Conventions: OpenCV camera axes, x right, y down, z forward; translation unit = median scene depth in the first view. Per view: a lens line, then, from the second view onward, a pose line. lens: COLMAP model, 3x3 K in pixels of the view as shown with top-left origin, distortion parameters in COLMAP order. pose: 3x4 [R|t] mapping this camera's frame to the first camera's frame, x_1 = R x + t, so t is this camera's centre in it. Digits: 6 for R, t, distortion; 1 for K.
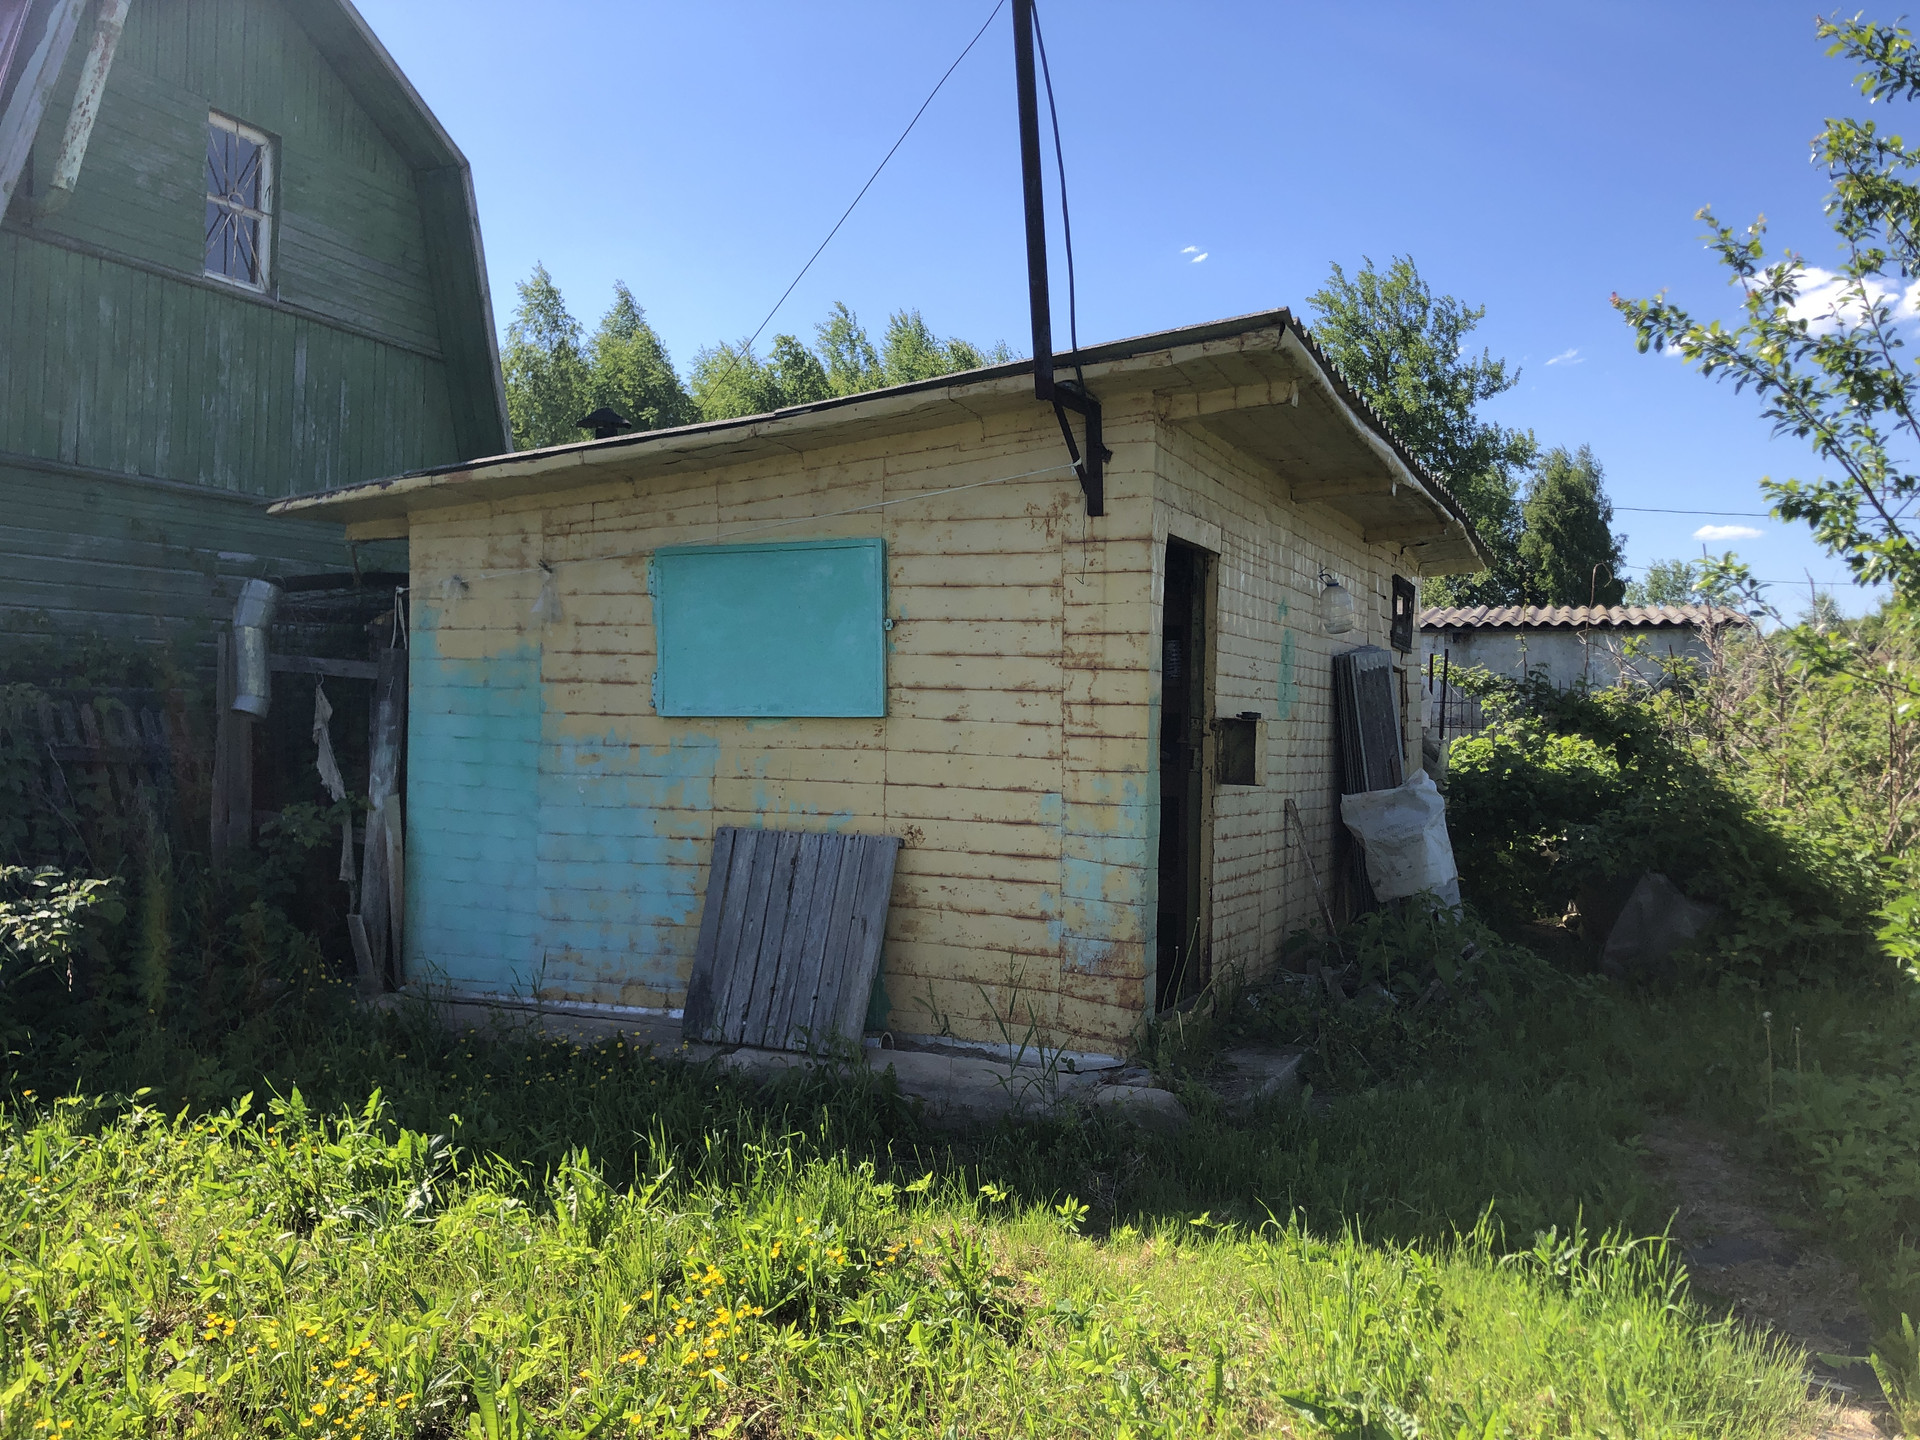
lens RADIAL K [[1561.3, 0, 958.5], [0, 1561.3, 721.6], [0, 0, 1]] dist [0.026634, -0.026410]
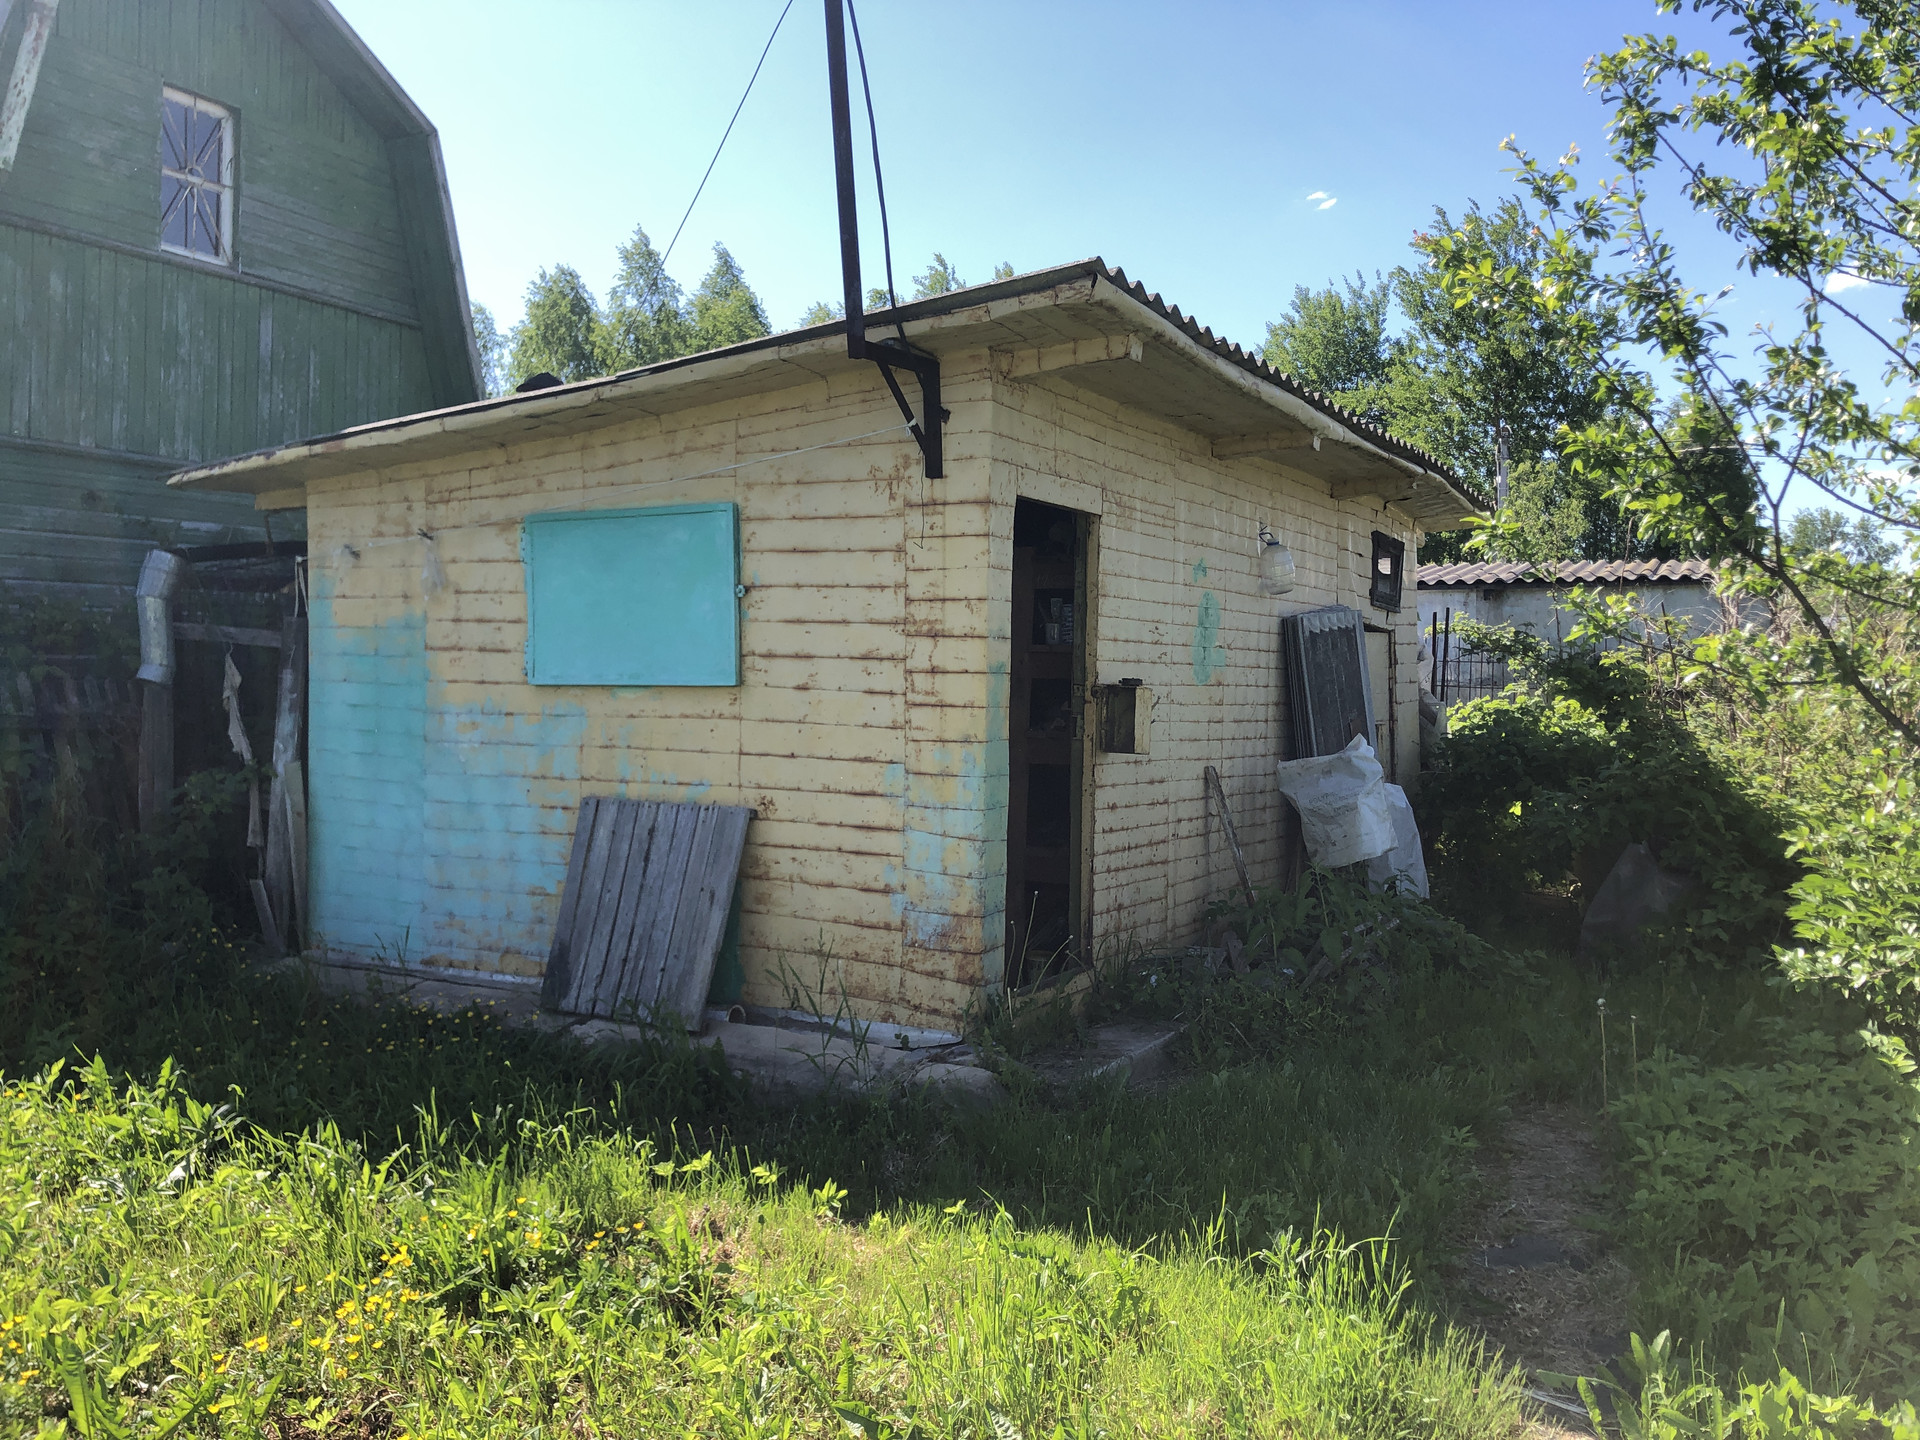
lens RADIAL K [[1561.3, 0, 970.1], [0, 1561.3, 713.0], [0, 0, 1]] dist [0.026634, -0.026410]
pose [[0.996764, -0.001422, -0.080370, 0.165564], [0.003194, 0.999755, 0.021918, -0.006108], [0.080319, -0.022104, 0.996524, 0.029391]]
